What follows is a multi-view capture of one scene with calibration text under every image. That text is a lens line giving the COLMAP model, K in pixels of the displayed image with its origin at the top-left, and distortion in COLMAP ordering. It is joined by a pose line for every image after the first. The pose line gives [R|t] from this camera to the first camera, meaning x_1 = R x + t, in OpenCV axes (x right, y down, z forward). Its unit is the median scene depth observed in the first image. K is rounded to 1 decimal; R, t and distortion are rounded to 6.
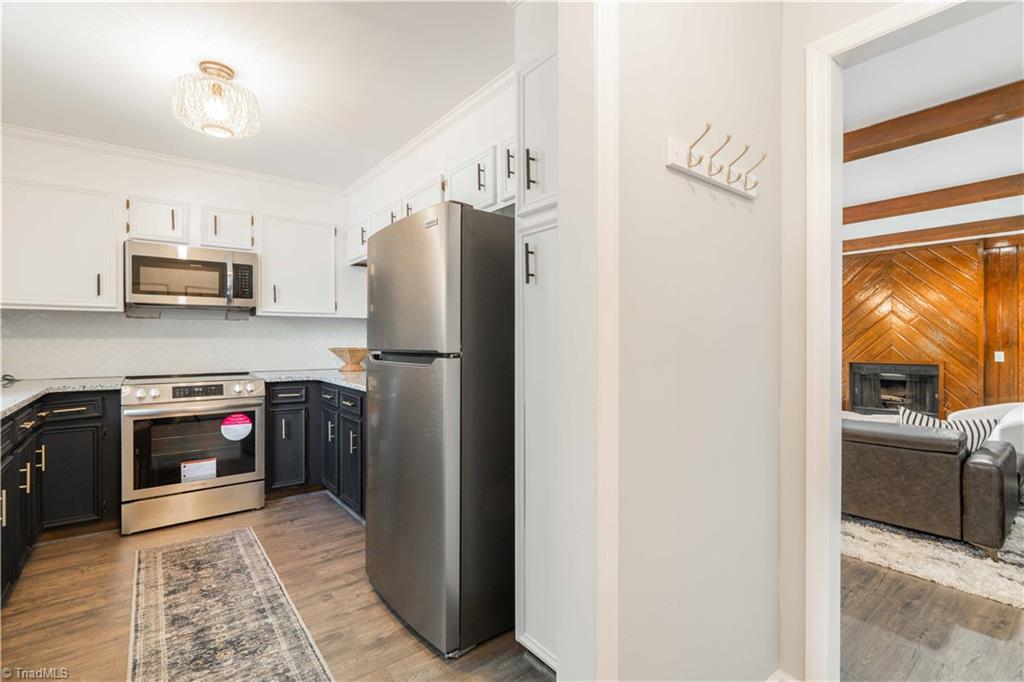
lens RADIAL K [[475.0, 0, 512.0], [0, 475.0, 341.0], [0, 0, 1]] dist [-0.000462, 0.000279]
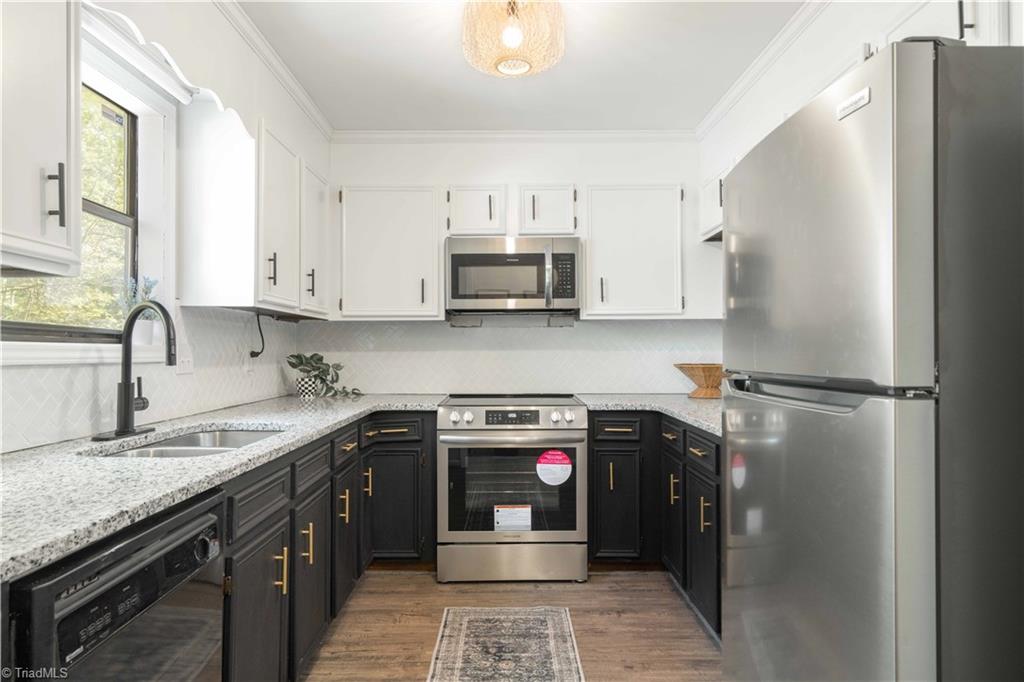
lens RADIAL K [[616.1, 0, 510.6], [0, 616.1, 345.0], [0, 0, 1]] dist [0.000874, 0.001589]
pose [[0.798051, -0.007581, -0.602542, -0.043642], [0.001328, 0.999941, -0.010822, -0.004202], [0.602589, 0.007836, 0.798013, 0.181800]]
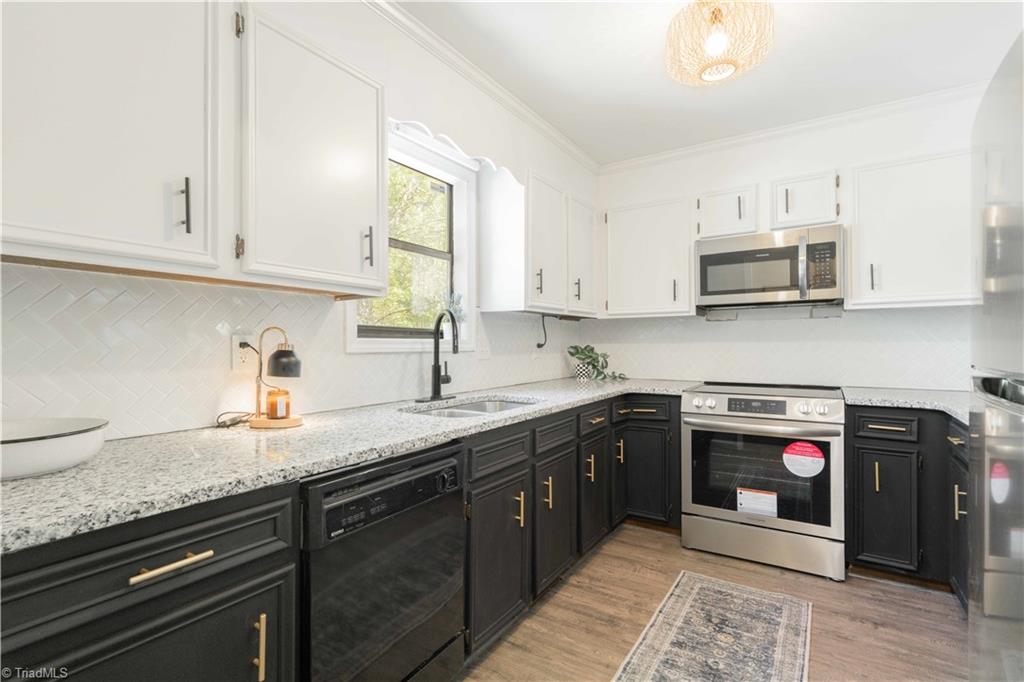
lens RADIAL K [[493.6, 0, 482.2], [0, 493.6, 343.3], [0, 0, 1]] dist [0.000405, 0.000631]
pose [[0.309903, -0.002633, -0.950764, 0.009869], [0.004147, 0.999990, -0.001418, -0.004877], [0.950759, -0.003503, 0.309911, 0.285894]]
